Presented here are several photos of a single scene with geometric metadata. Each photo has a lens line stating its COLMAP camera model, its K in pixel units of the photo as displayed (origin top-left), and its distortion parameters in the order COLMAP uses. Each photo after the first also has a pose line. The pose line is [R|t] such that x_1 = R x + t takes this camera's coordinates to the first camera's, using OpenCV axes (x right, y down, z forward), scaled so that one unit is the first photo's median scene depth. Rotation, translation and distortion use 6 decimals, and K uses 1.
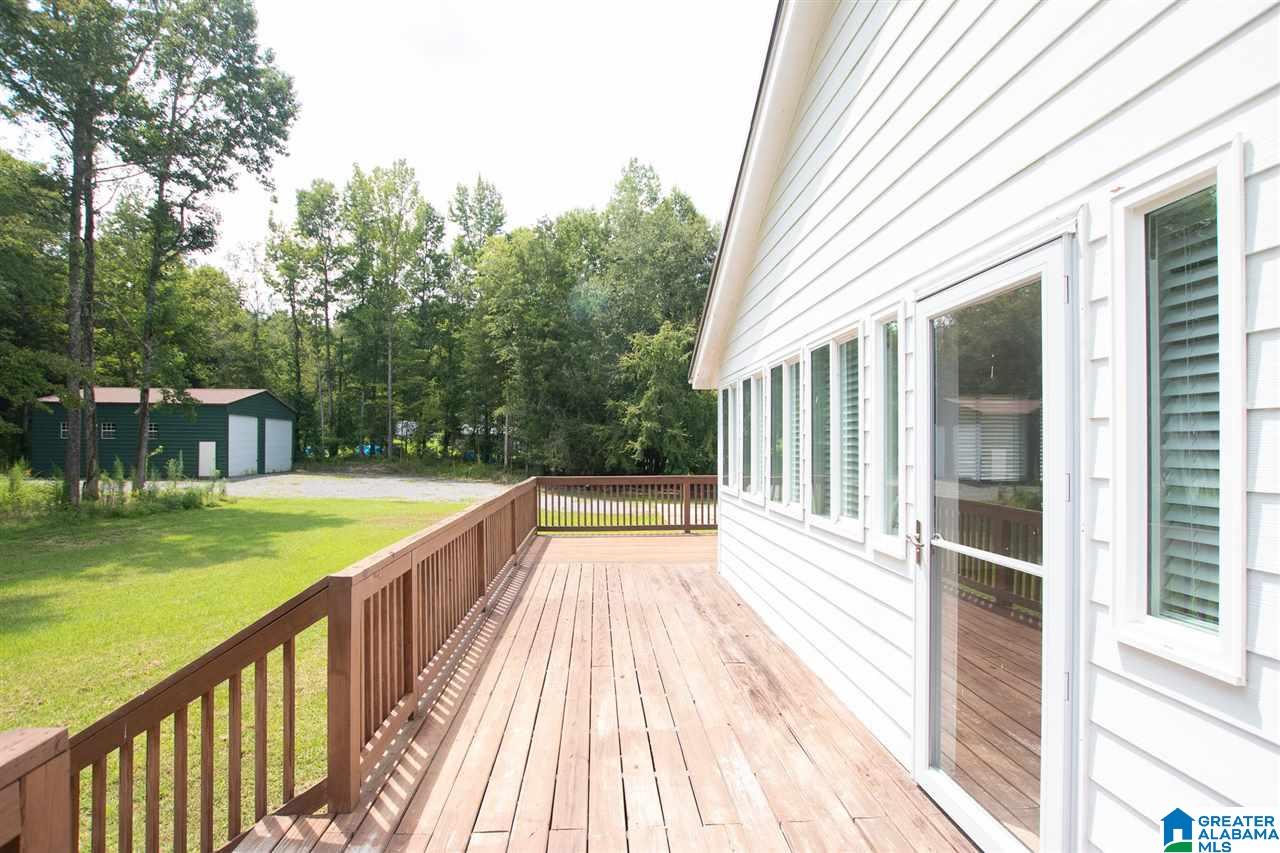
lens RADIAL K [[601.7, 0, 638.0], [0, 601.7, 433.4], [0, 0, 1]] dist [-0.027512, 0.000903]
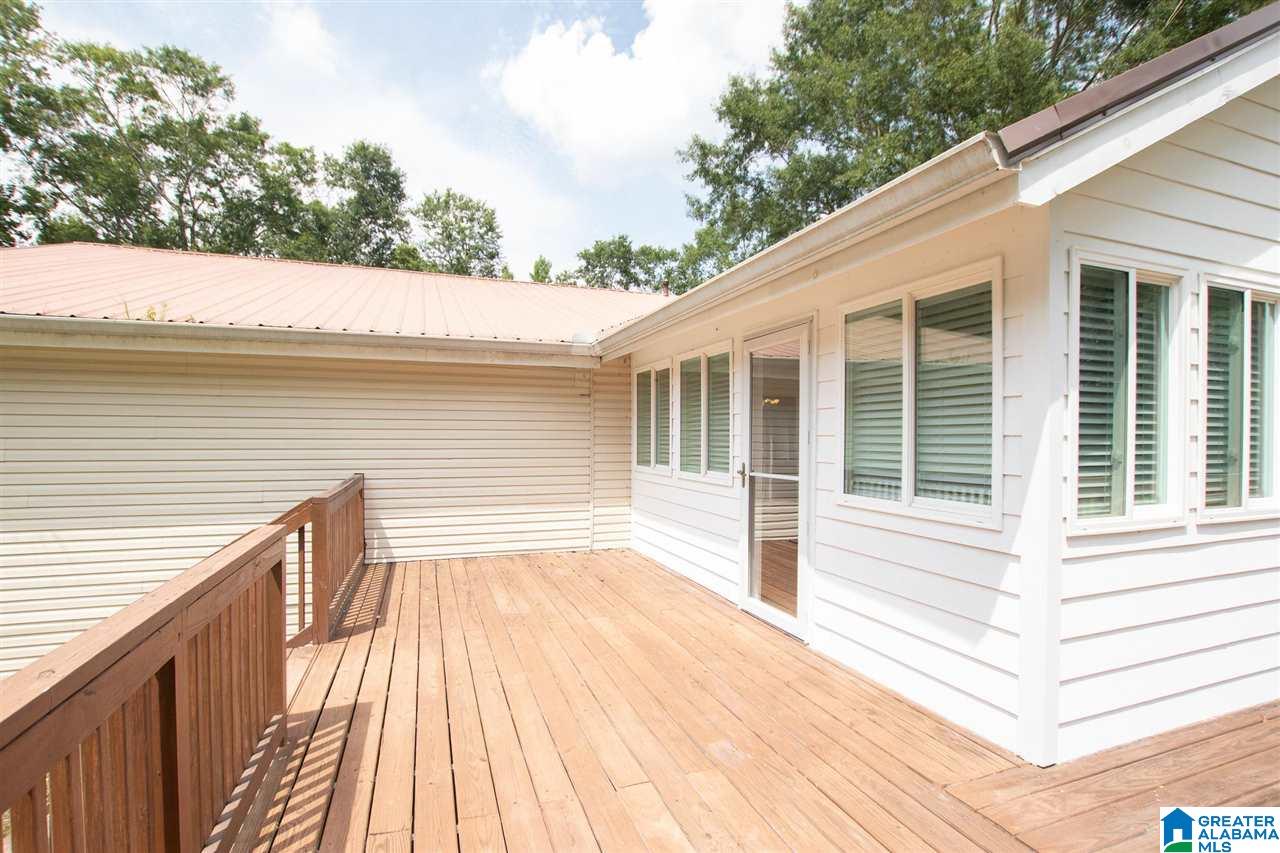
lens RADIAL K [[601.7, 0, 639.4], [0, 601.7, 431.6], [0, 0, 1]] dist [-0.027512, 0.000903]
pose [[0.960425, -0.000207, 0.278537, -0.358966], [-0.004561, 0.999854, 0.016469, 0.022783], [-0.278500, -0.017087, 0.960284, -0.695377]]
